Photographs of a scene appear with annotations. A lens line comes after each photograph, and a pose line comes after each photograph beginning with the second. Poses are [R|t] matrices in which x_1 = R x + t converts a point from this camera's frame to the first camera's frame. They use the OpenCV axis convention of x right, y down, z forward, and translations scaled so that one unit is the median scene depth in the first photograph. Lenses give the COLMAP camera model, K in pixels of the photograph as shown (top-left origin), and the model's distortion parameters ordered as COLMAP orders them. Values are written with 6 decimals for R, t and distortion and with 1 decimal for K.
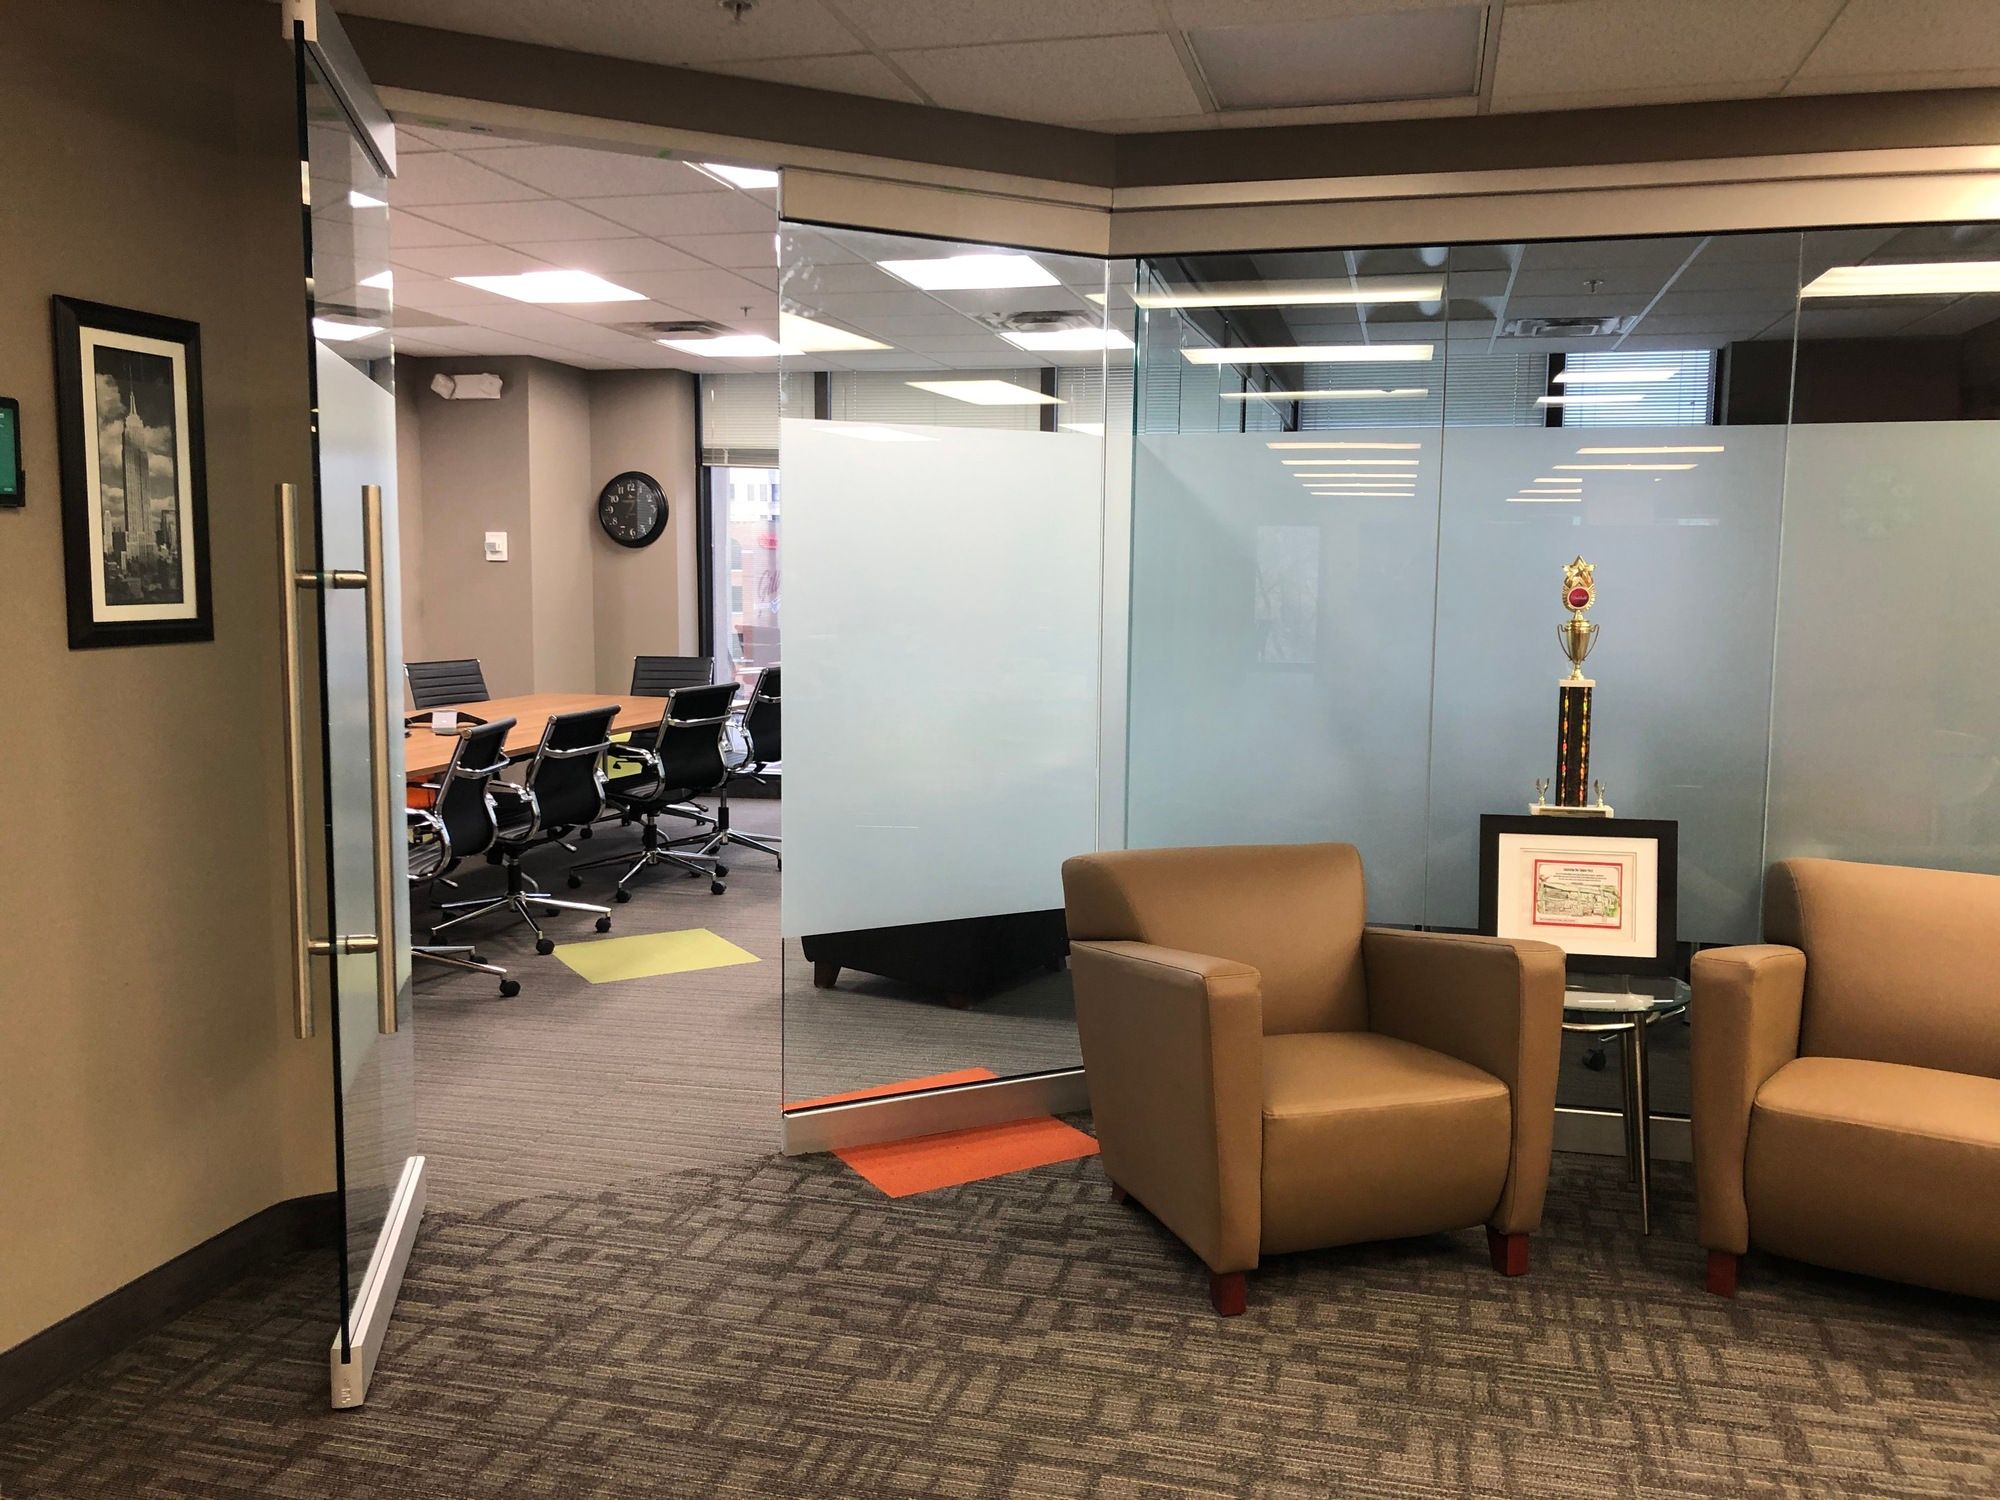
lens RADIAL K [[1490.3, 0, 1000.0], [0, 1490.3, 750.0], [0, 0, 1]] dist [0.002139, -0.000945]
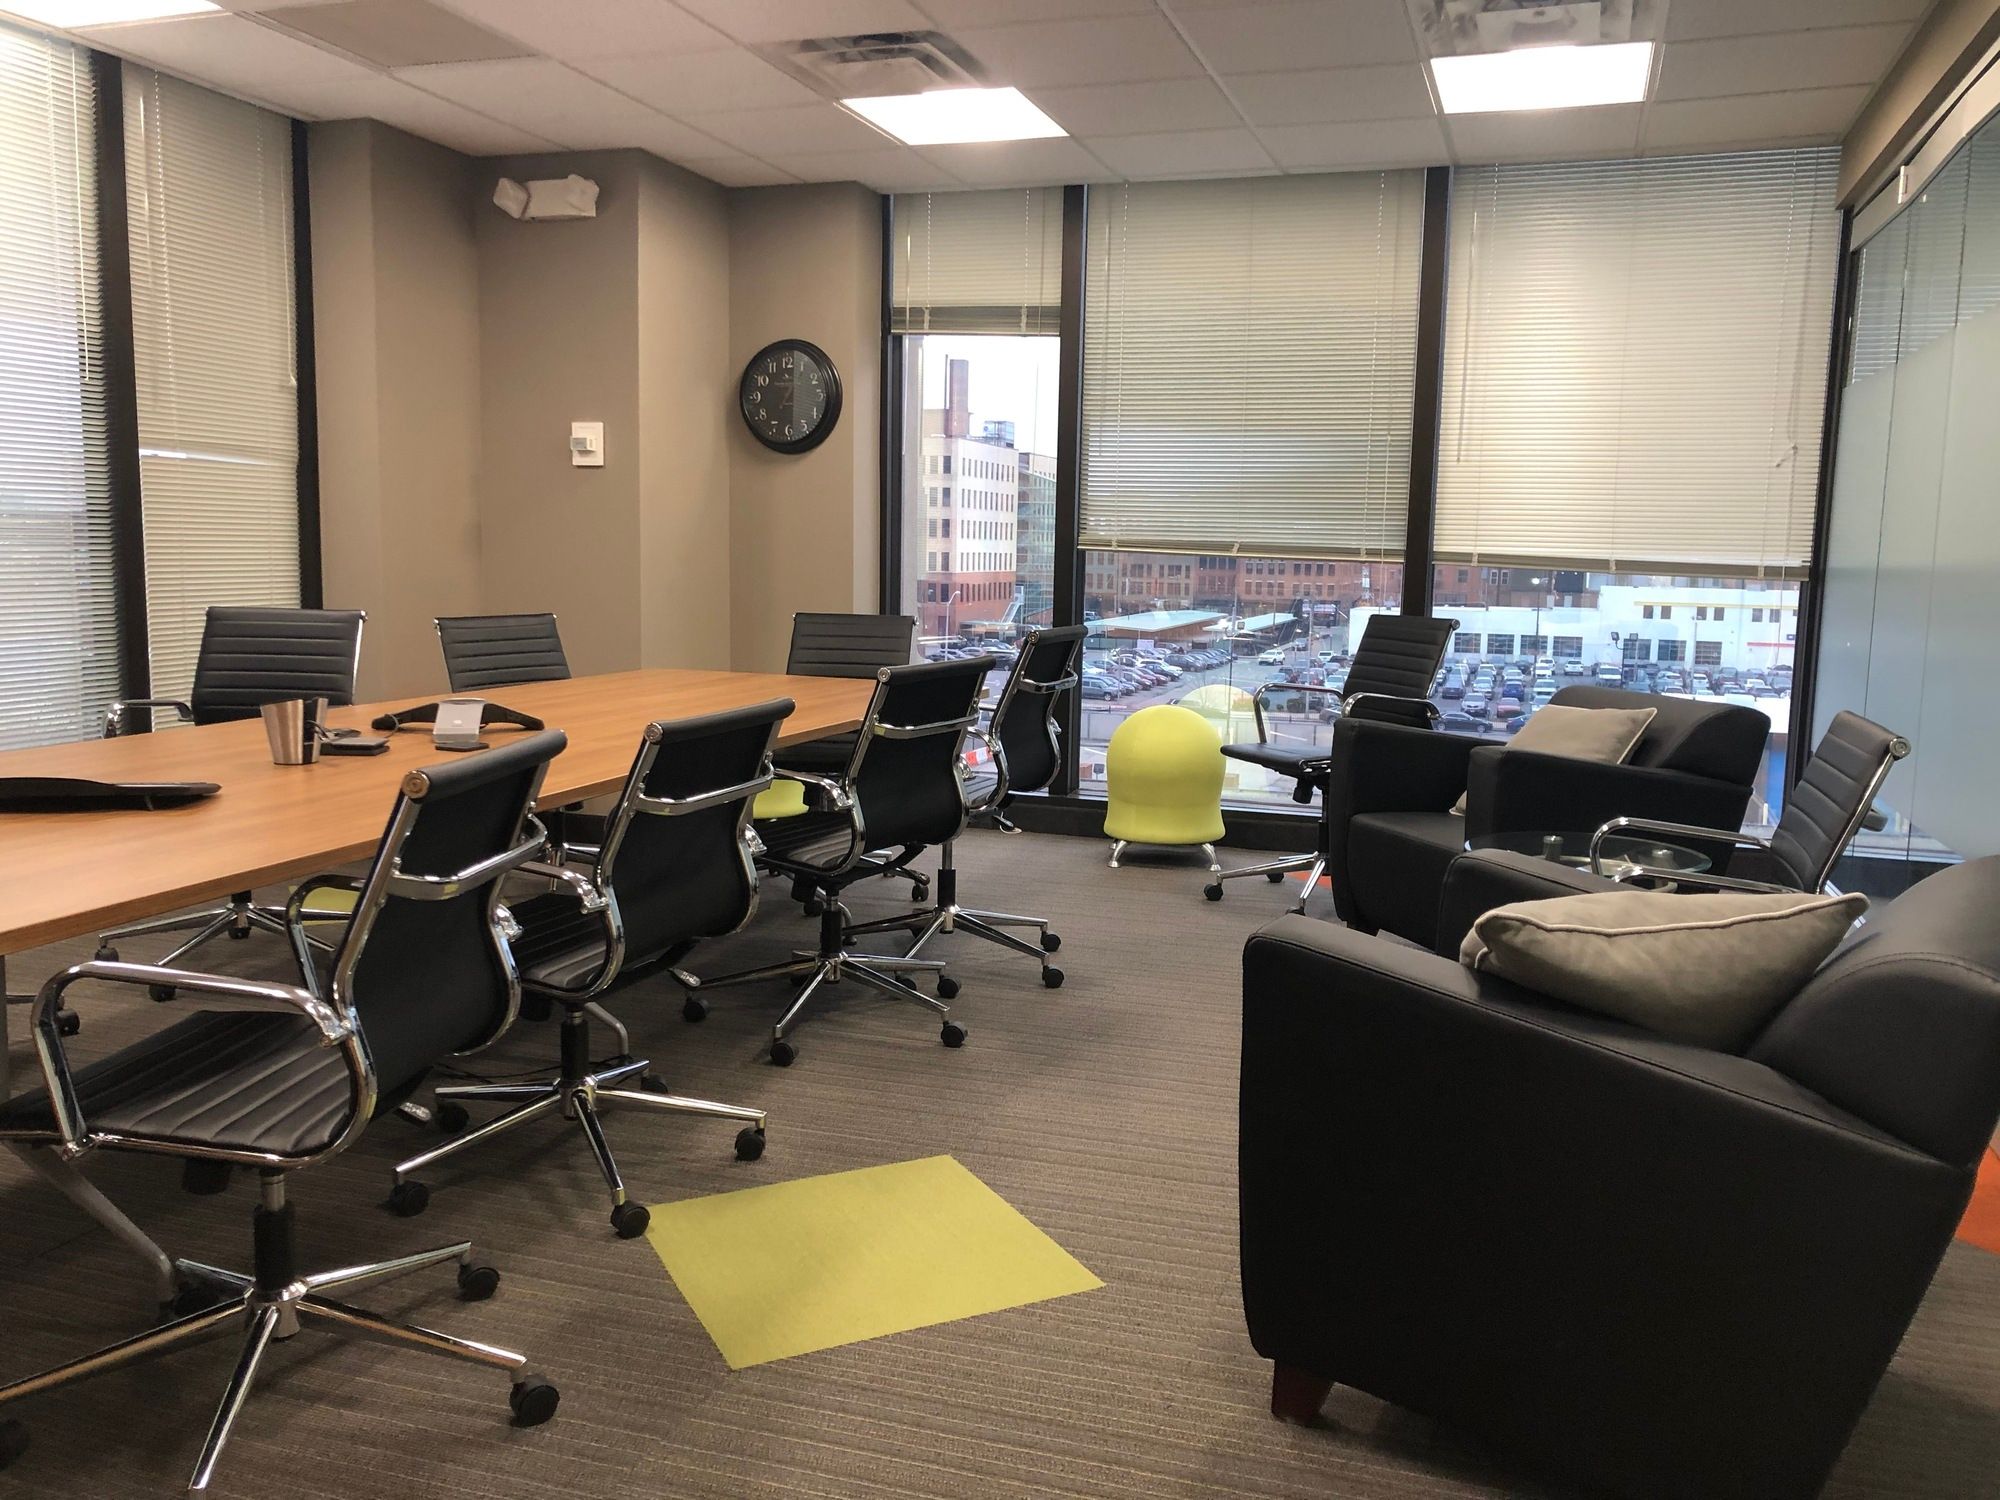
lens RADIAL K [[1653.2, 0, 1000.0], [0, 1653.2, 750.0], [0, 0, 1]] dist [0.037463, -0.002706]
pose [[0.995100, 0.020970, -0.096628, -0.110650], [-0.020081, 0.999747, 0.010166, -0.016651], [0.096816, -0.008176, 0.995269, 0.383511]]
